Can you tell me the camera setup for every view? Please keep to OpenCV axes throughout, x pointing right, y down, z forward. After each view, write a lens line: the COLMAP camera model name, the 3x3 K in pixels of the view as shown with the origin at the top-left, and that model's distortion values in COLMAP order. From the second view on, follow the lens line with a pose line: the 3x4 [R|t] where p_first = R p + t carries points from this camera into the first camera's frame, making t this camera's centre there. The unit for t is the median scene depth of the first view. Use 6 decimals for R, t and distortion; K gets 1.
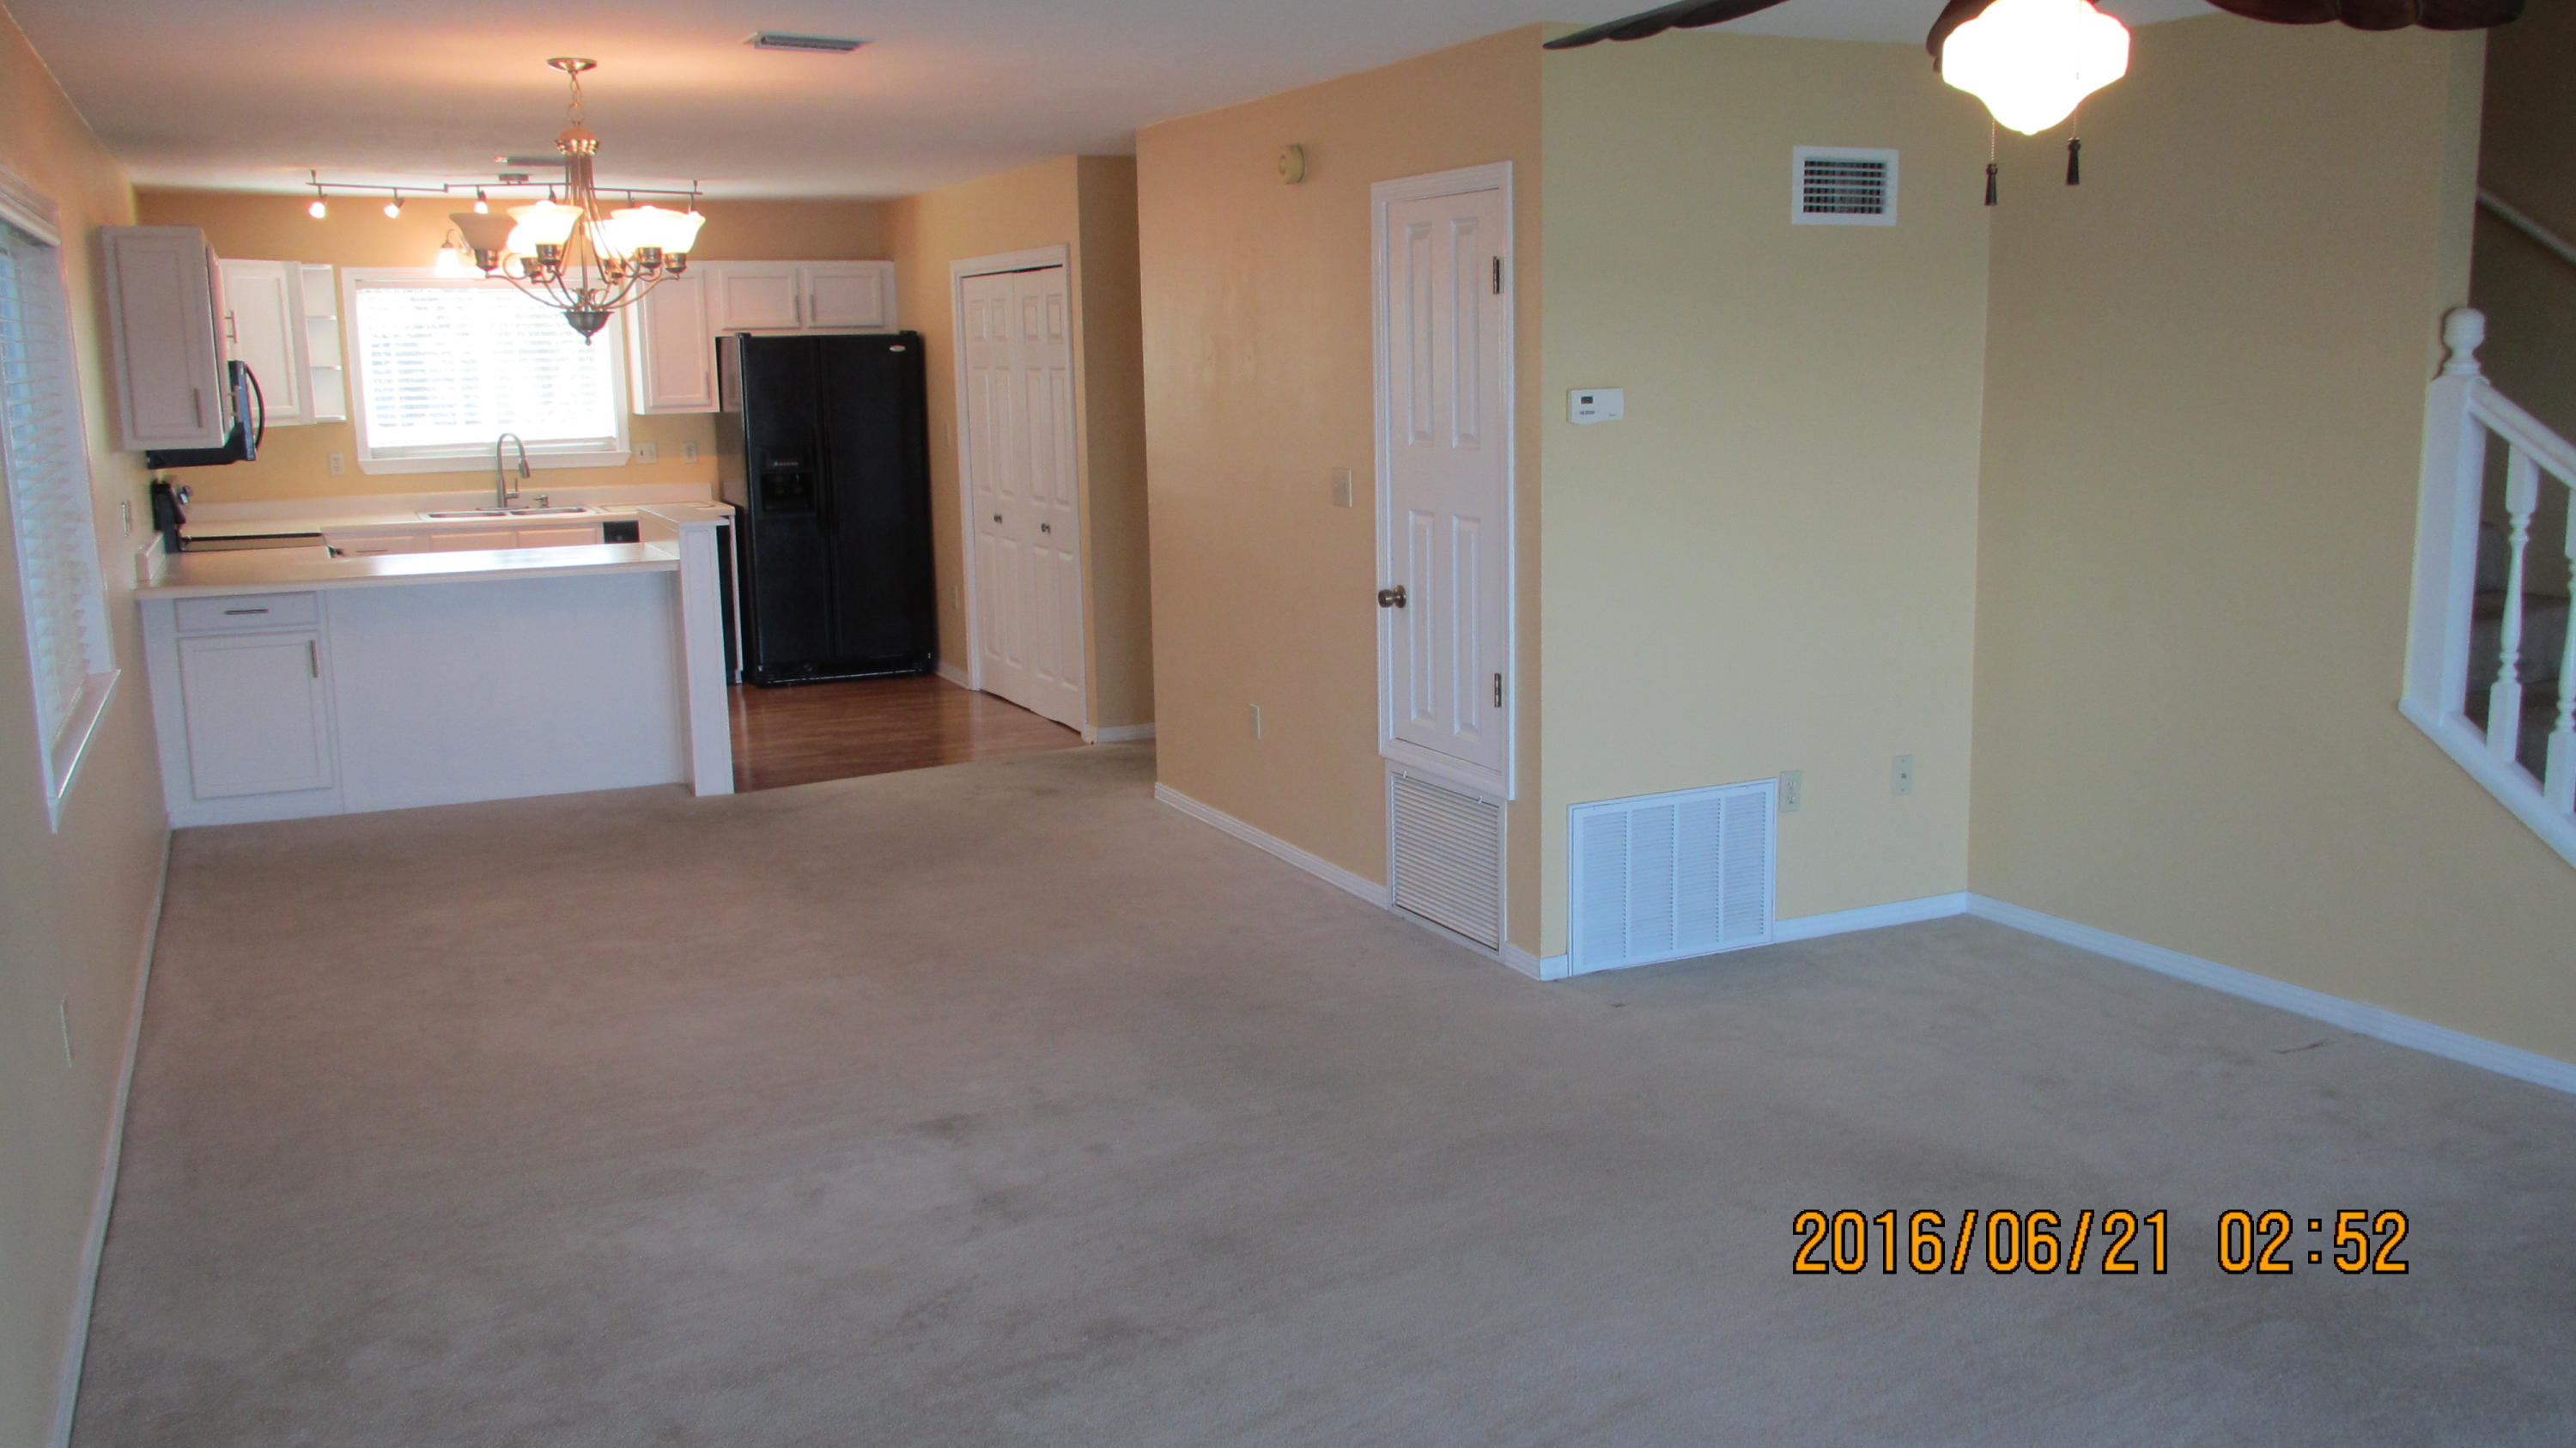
lens RADIAL K [[2145.0, 0, 1288.0], [0, 2145.0, 724.0], [0, 0, 1]] dist [-0.013265, 0.014812]
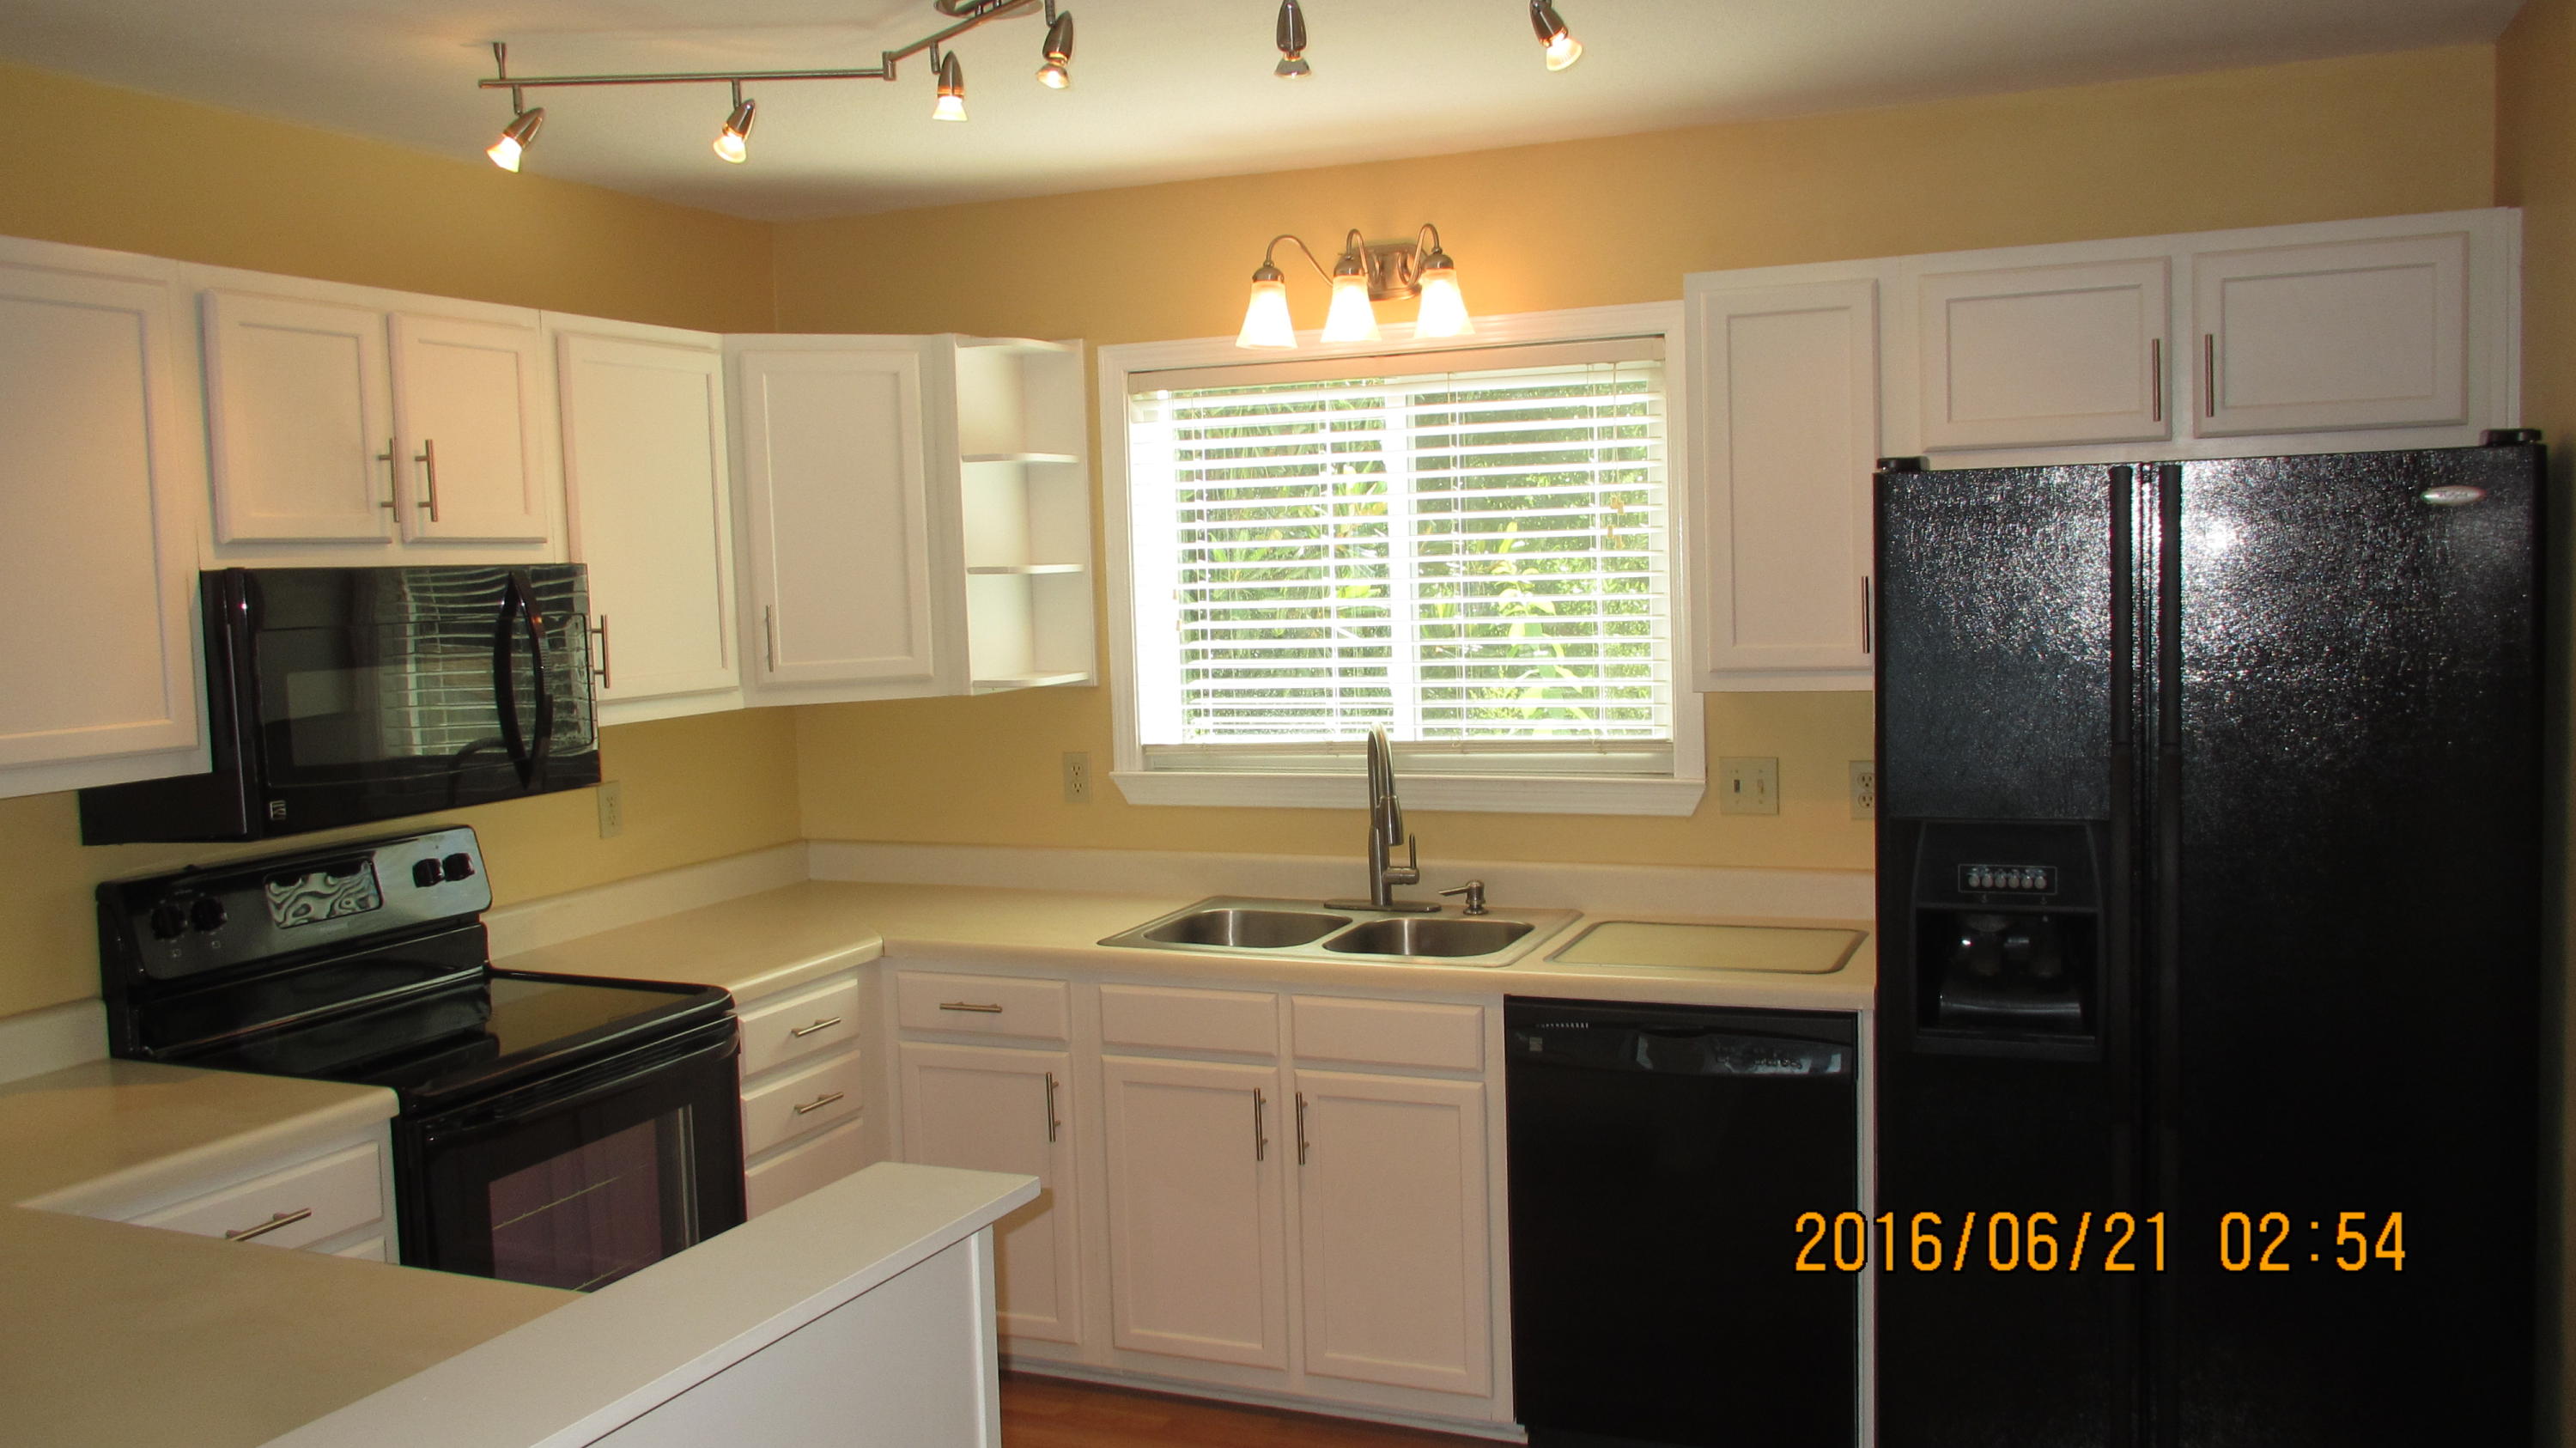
lens RADIAL K [[2136.0, 0, 1283.3], [0, 2136.0, 712.8], [0, 0, 1]] dist [-0.015752, 0.004071]
pose [[0.662315, 0.050004, -0.747555, -0.078043], [-0.109903, 0.993461, -0.030919, -0.125975], [0.741121, 0.102637, 0.663480, 0.730783]]
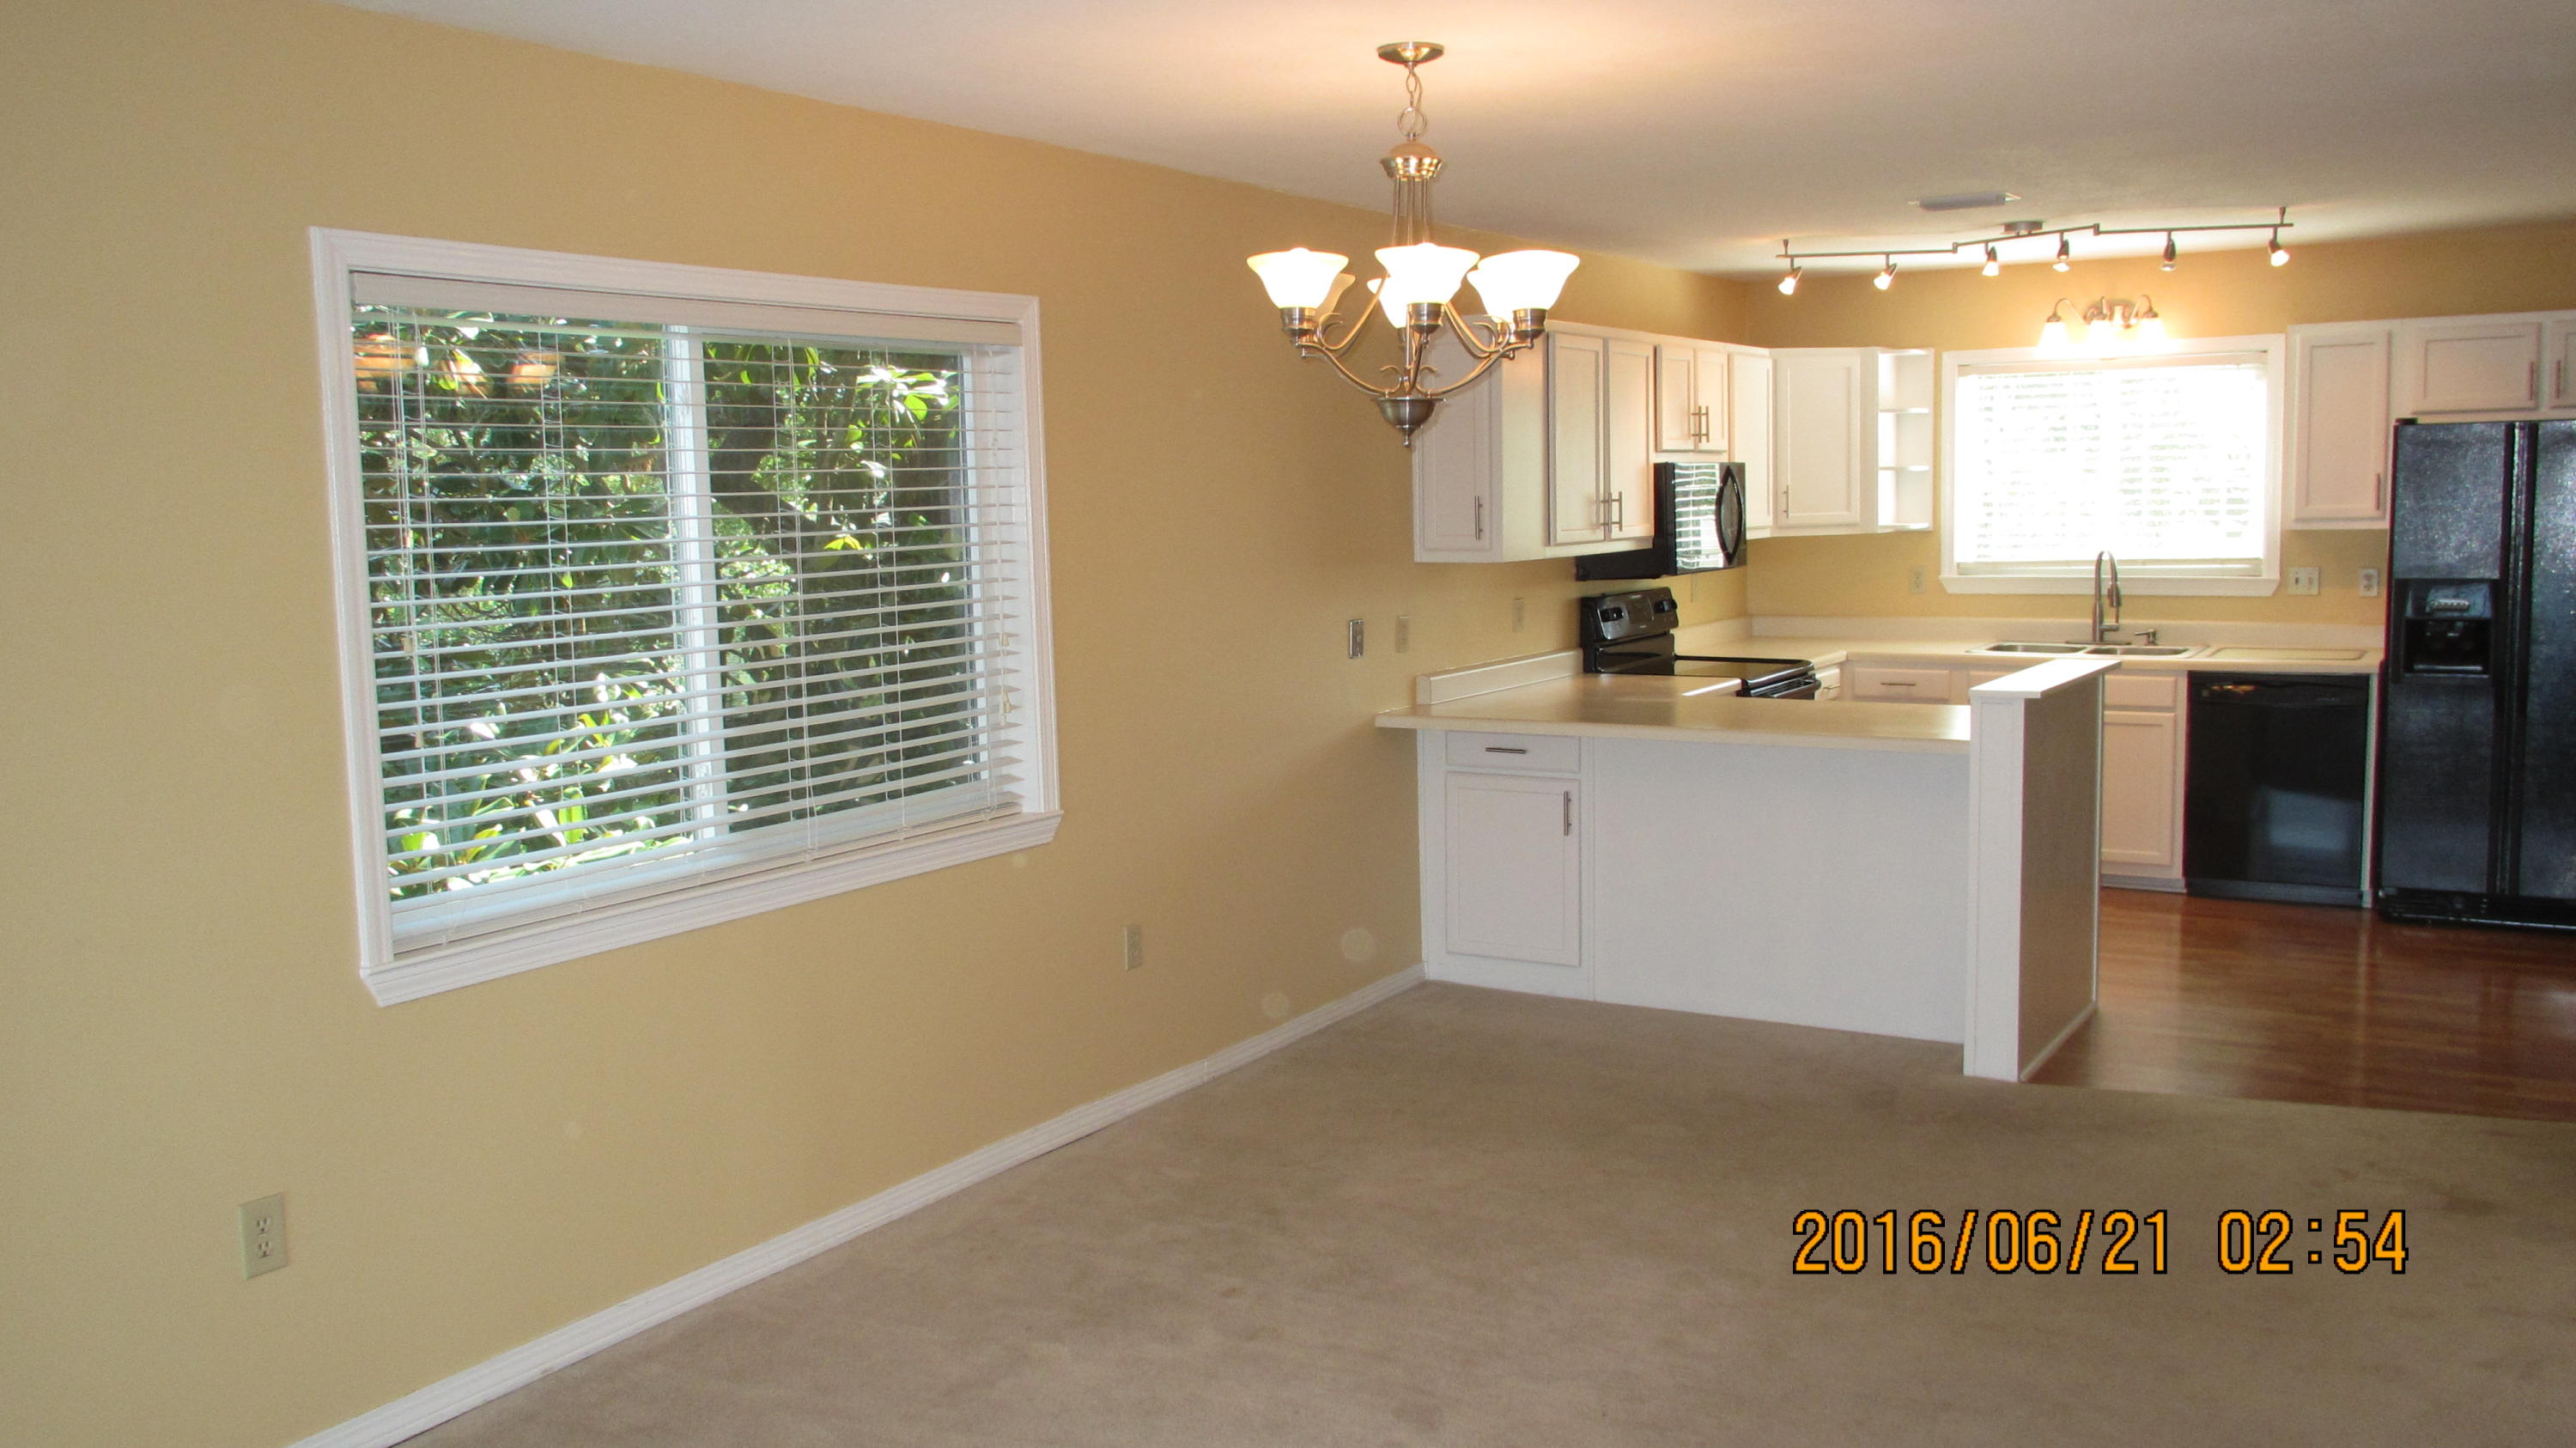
lens RADIAL K [[2145.0, 0, 1288.0], [0, 2145.0, 724.0], [0, 0, 1]] dist [-0.013265, 0.014812]
pose [[0.548370, 0.096888, -0.830604, 0.137366], [-0.131195, 0.990933, 0.028974, -0.055661], [0.825880, 0.093082, 0.556109, 0.317836]]
